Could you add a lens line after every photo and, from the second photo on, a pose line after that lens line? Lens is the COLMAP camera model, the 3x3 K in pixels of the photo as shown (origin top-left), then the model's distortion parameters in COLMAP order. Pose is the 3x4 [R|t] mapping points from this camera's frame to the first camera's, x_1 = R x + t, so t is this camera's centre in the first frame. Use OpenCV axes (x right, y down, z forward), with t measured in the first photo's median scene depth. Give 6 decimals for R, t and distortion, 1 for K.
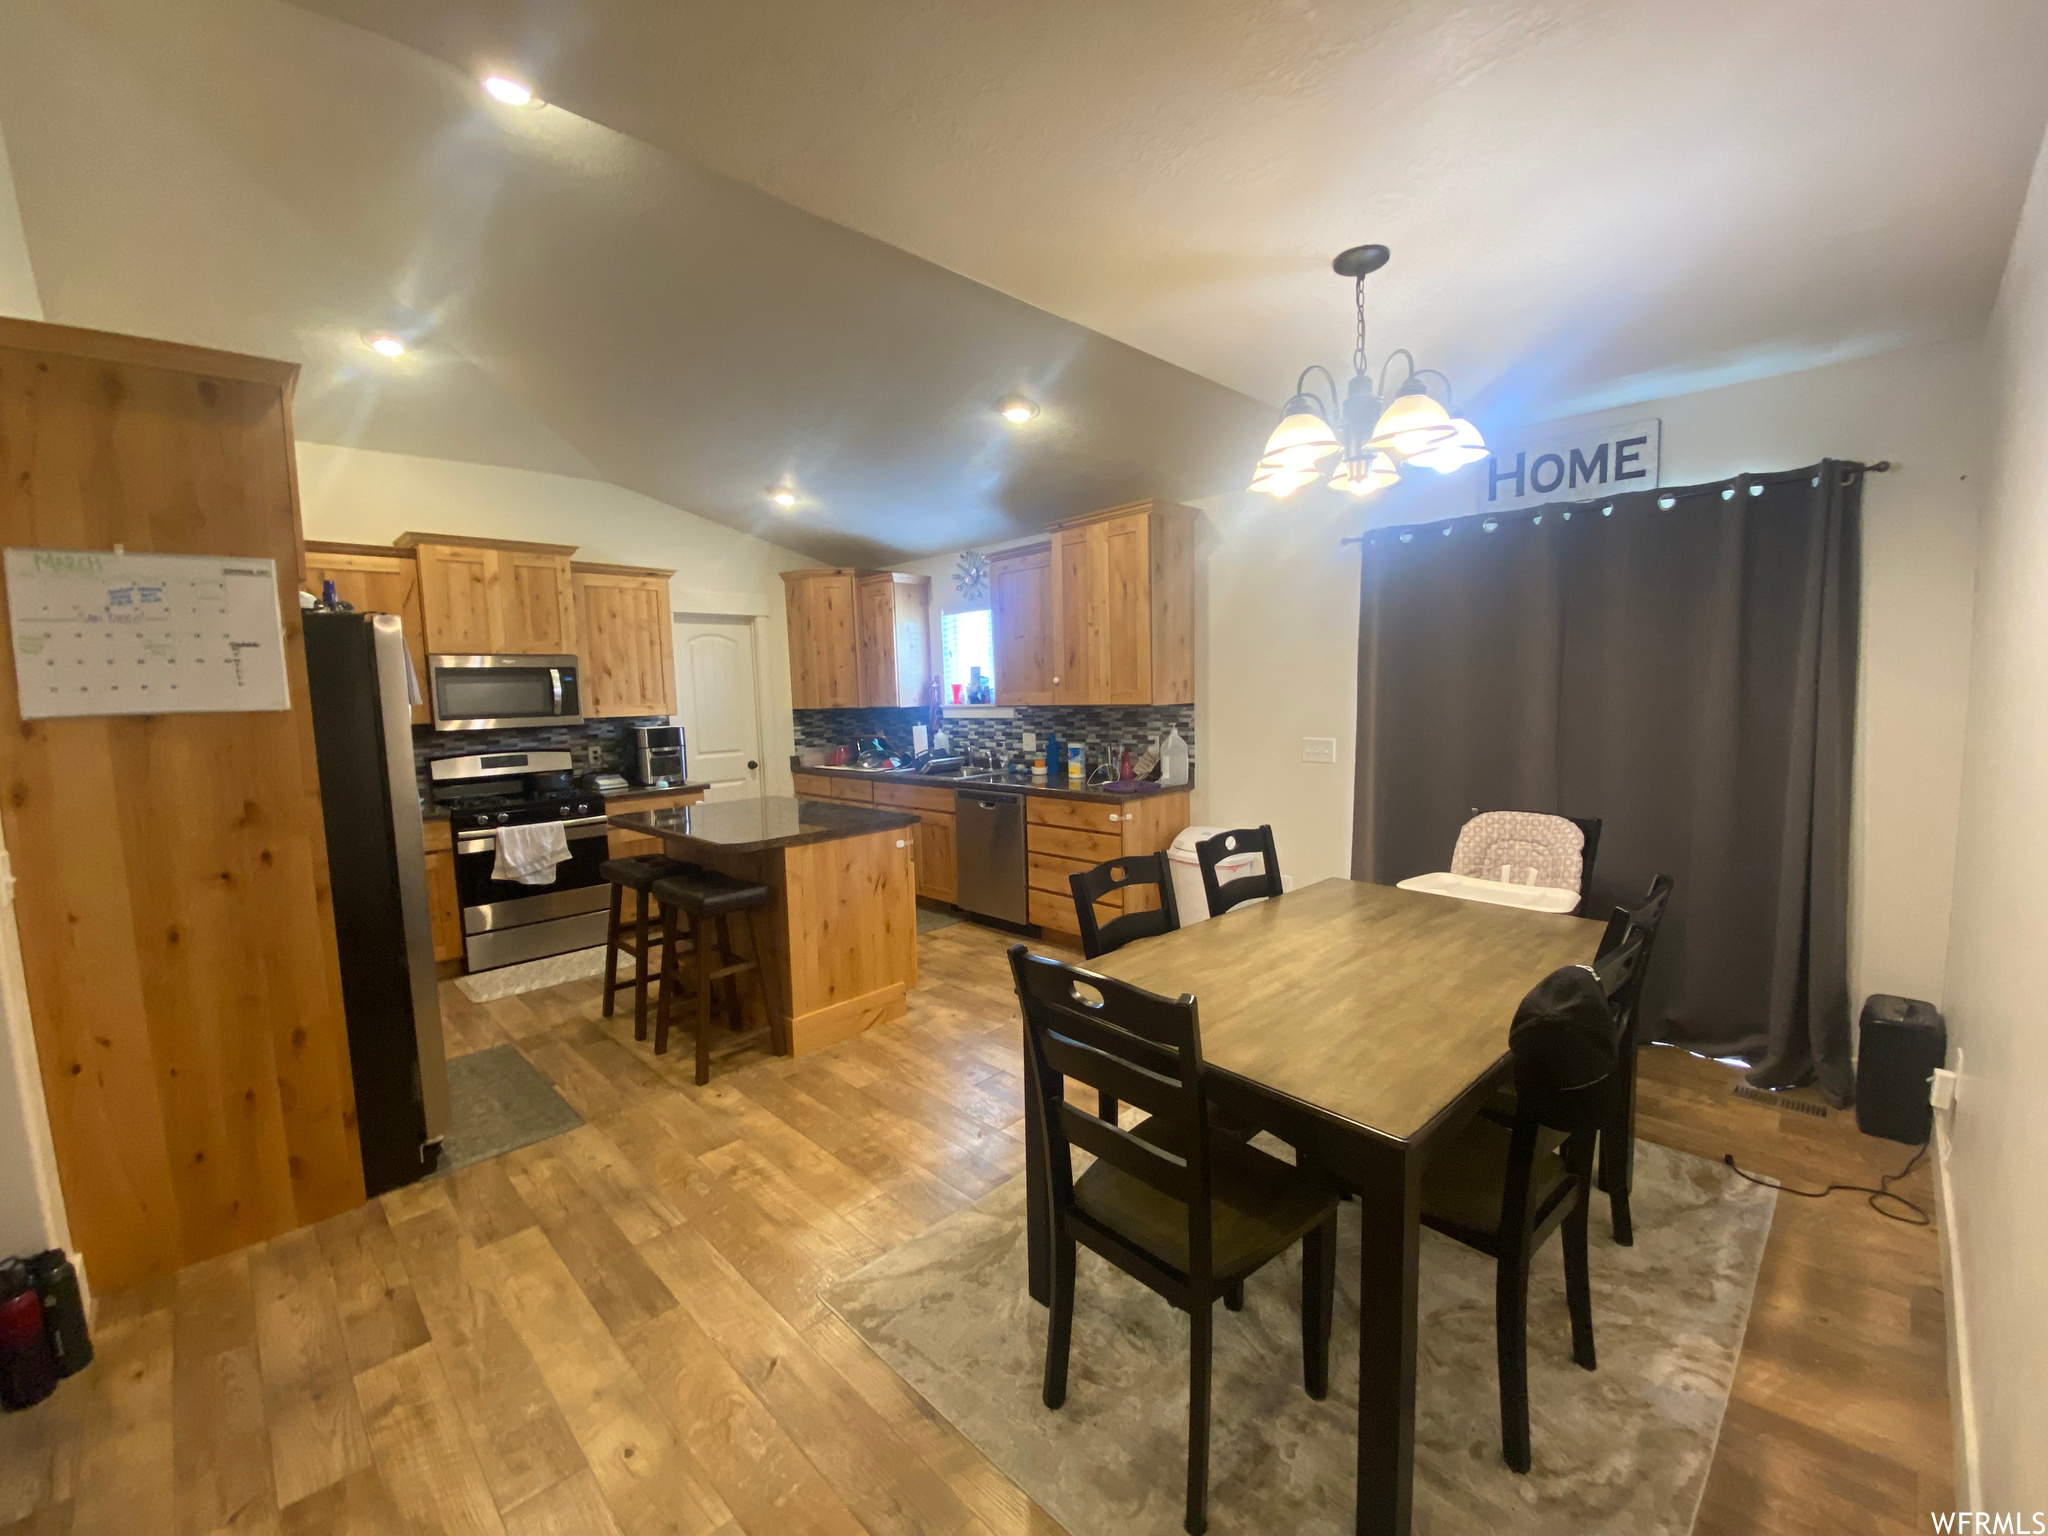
lens RADIAL K [[837.2, 0, 1026.7], [0, 837.2, 765.9], [0, 0, 1]] dist [0.015403, -0.000101]
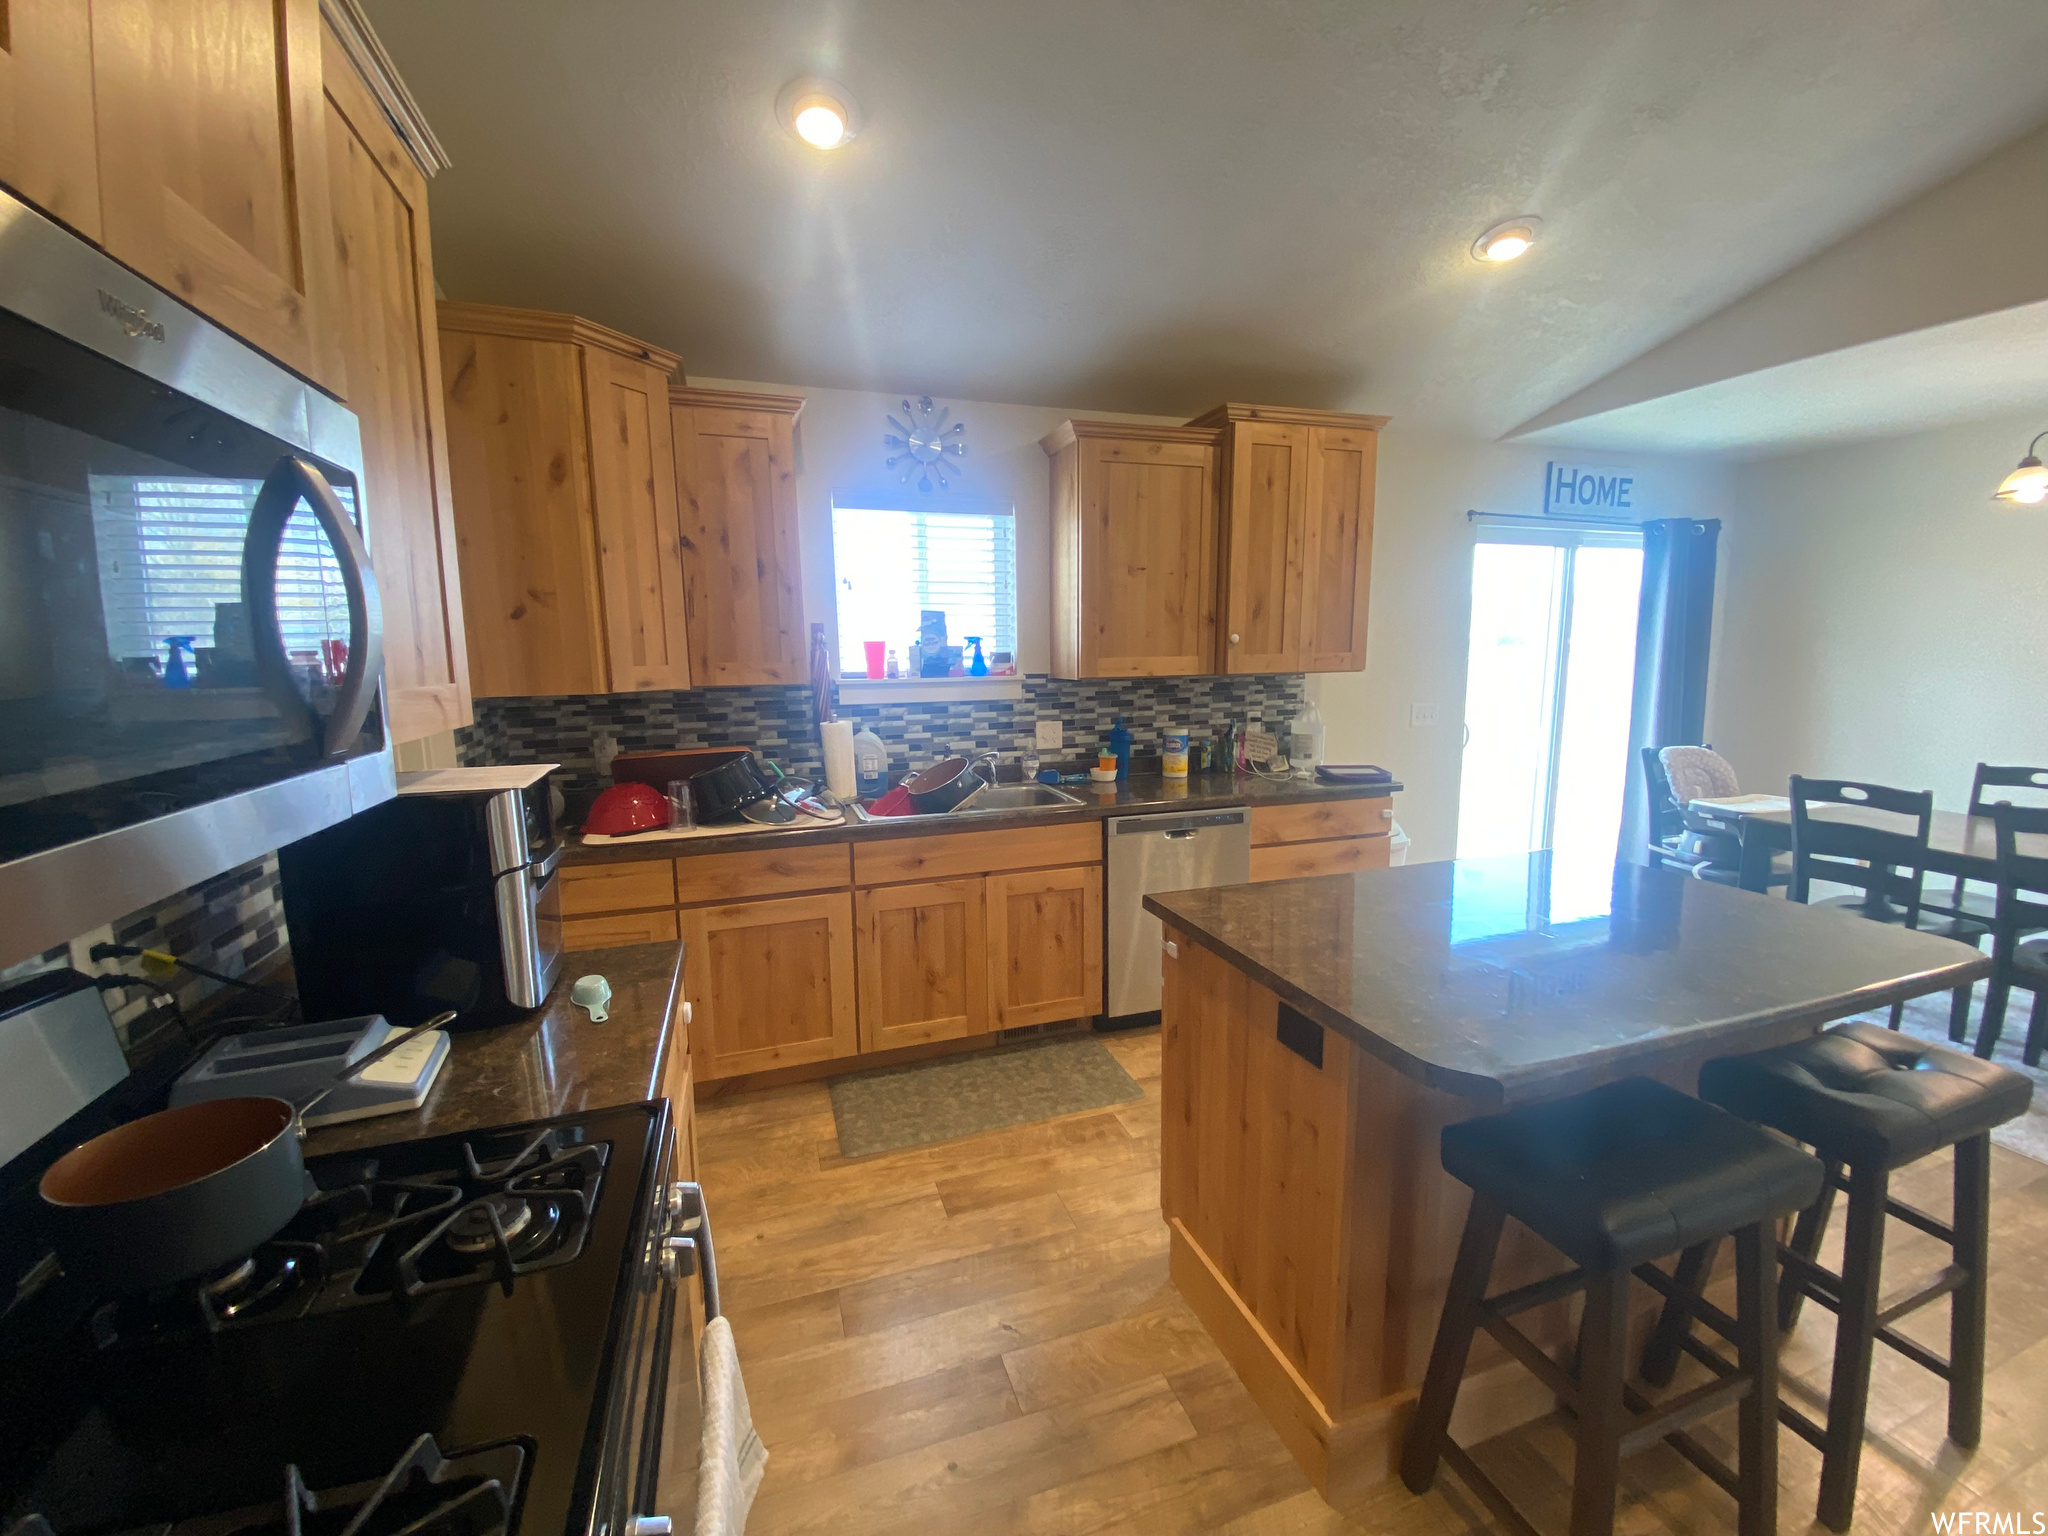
lens RADIAL K [[837.2, 0, 1023.9], [0, 837.2, 767.6], [0, 0, 1]] dist [0.015403, -0.000101]
pose [[0.427058, -0.099300, 0.898755, -0.609558], [0.083674, 0.994027, 0.070067, -0.052570], [-0.900344, 0.045280, 0.432816, 0.776707]]
